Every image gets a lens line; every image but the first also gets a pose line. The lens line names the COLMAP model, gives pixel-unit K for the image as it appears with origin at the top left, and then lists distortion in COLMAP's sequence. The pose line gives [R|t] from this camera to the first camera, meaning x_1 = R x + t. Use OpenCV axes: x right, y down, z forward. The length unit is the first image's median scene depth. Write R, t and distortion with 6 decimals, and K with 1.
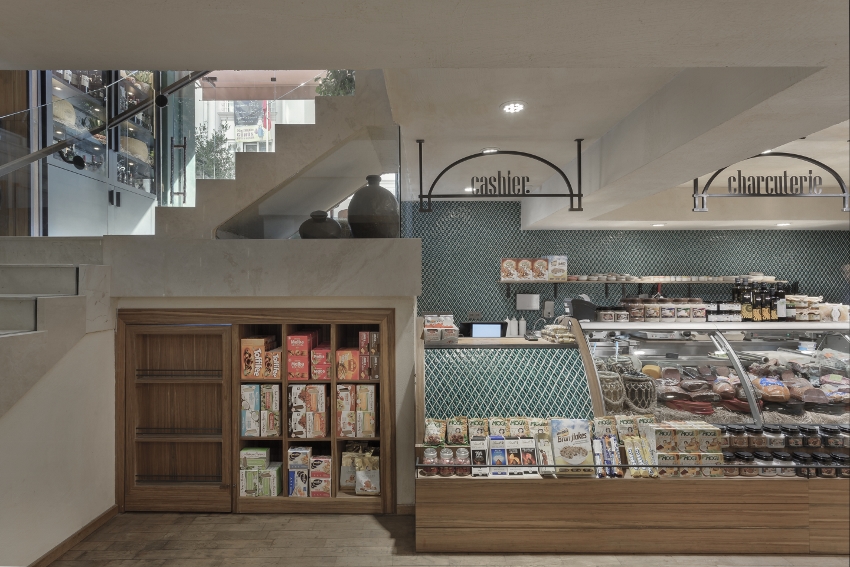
lens RADIAL K [[420.4, 0, 427.9], [0, 420.4, 288.5], [0, 0, 1]] dist [0.008006, 0.000399]
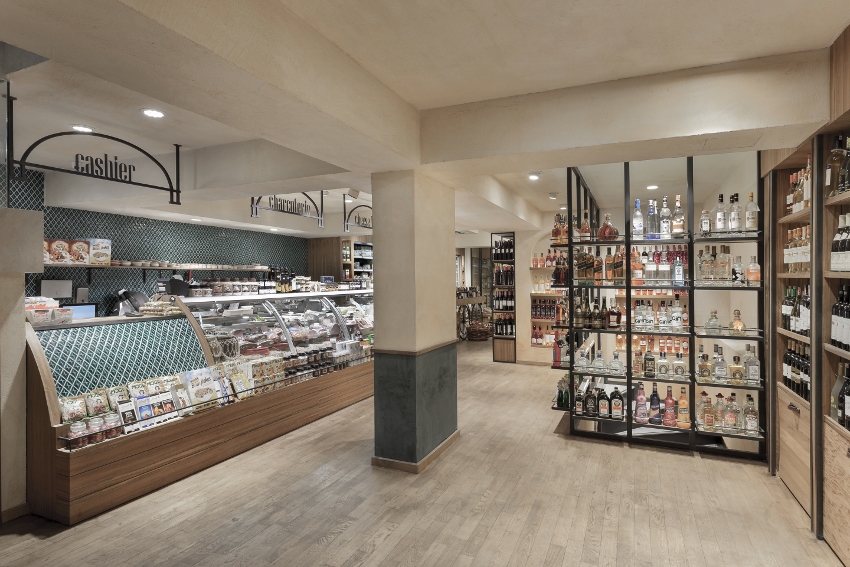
lens RADIAL K [[479.6, 0, 425.0], [0, 479.6, 283.5], [0, 0, 1]] dist [0.004795, 0.001409]
pose [[0.427314, -0.006542, 0.904080, -0.578696], [0.009447, 0.999952, 0.002771, 0.042881], [-0.904054, 0.007357, 0.427355, -0.214701]]
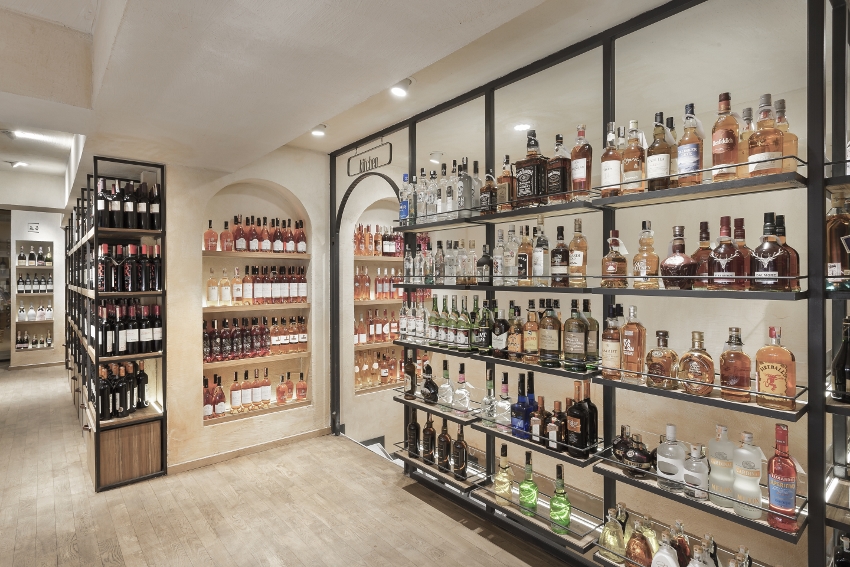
lens RADIAL K [[454.5, 0, 423.6], [0, 454.5, 276.2], [0, 0, 1]] dist [0.002463, 0.000280]
pose [[-0.628558, 0.003570, 0.777755, 0.695723], [0.012497, 0.999907, 0.005511, 0.032391], [-0.777663, 0.013184, -0.628544, 0.588152]]
